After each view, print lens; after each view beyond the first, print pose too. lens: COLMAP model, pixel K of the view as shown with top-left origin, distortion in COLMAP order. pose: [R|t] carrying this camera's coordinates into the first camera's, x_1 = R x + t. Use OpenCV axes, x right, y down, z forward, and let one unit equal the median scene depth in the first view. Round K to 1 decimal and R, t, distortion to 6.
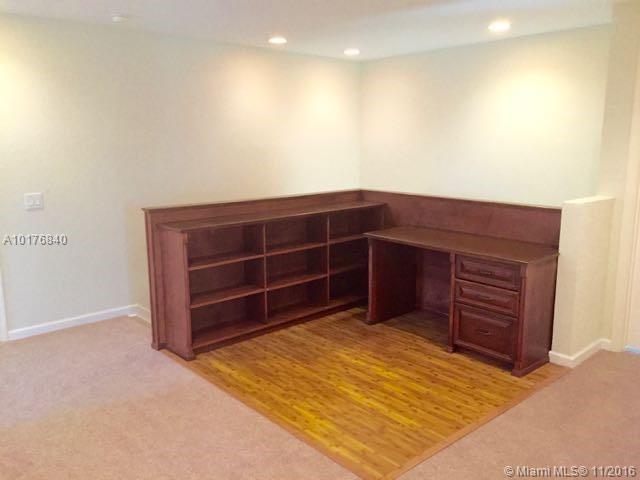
lens RADIAL K [[547.9, 0, 318.7], [0, 547.9, 238.1], [0, 0, 1]] dist [0.060549, 0.003819]
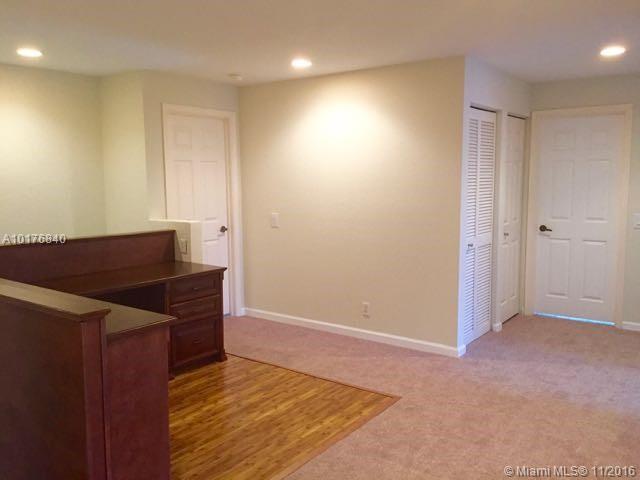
lens RADIAL K [[547.9, 0, 318.8], [0, 547.9, 241.4], [0, 0, 1]] dist [0.060549, 0.003819]
pose [[-0.196568, -0.114201, 0.973817, -0.922548], [0.174952, 0.973170, 0.149439, -0.174139], [-0.964755, 0.199747, -0.171315, 0.997861]]
